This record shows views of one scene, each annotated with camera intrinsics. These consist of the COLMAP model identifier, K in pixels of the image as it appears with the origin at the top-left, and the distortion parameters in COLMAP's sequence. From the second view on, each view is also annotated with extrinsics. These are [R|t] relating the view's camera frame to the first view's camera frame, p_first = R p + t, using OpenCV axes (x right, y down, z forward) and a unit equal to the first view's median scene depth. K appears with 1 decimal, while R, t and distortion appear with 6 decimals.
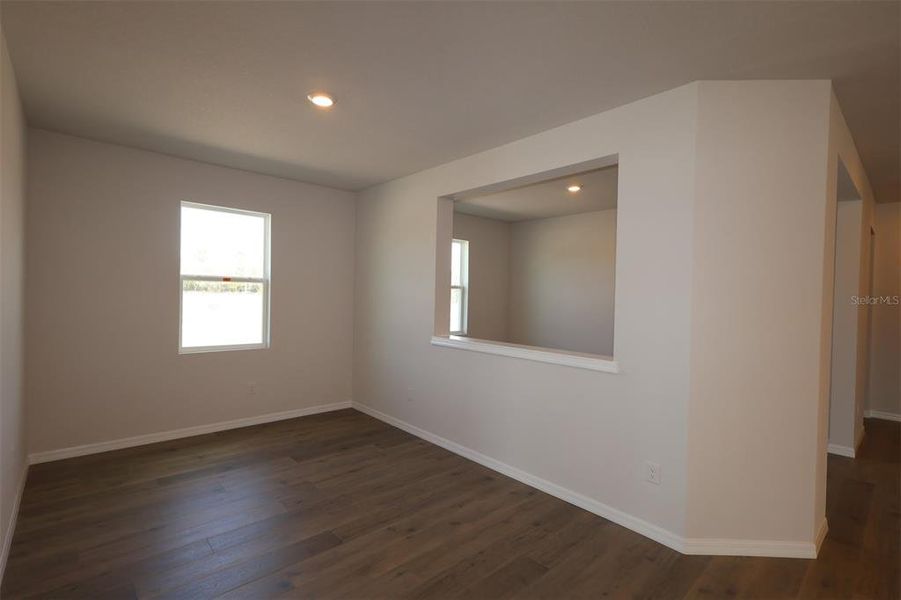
lens RADIAL K [[420.0, 0, 449.4], [0, 420.0, 302.5], [0, 0, 1]] dist [-0.003268, 0.000646]
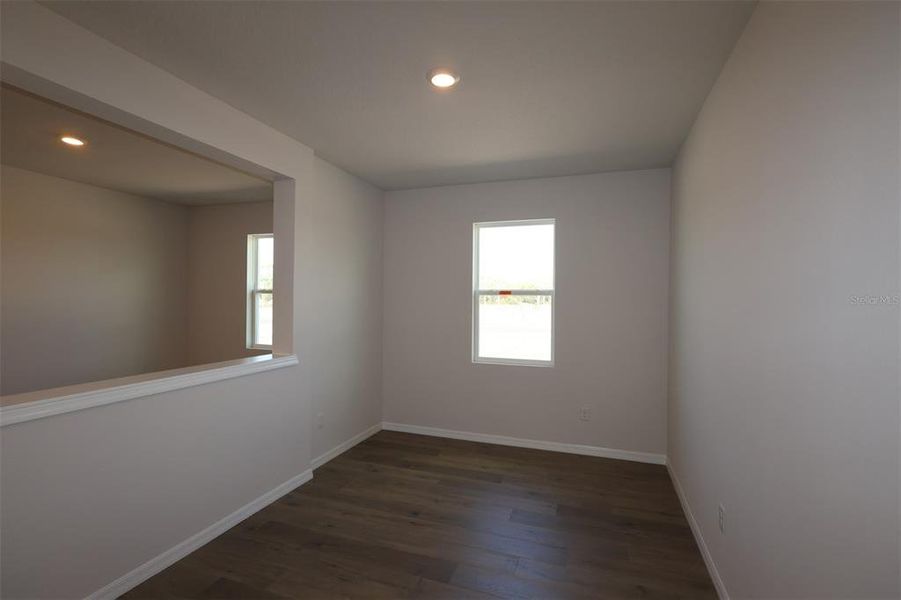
lens RADIAL K [[430.1, 0, 450.5], [0, 430.1, 300.0], [0, 0, 1]] dist [0.022295, 0.000144]
pose [[0.467510, -0.023046, -0.883687, 0.316042], [-0.012389, 0.999391, -0.032618, -0.002477], [0.883901, 0.026198, 0.466940, 0.408486]]
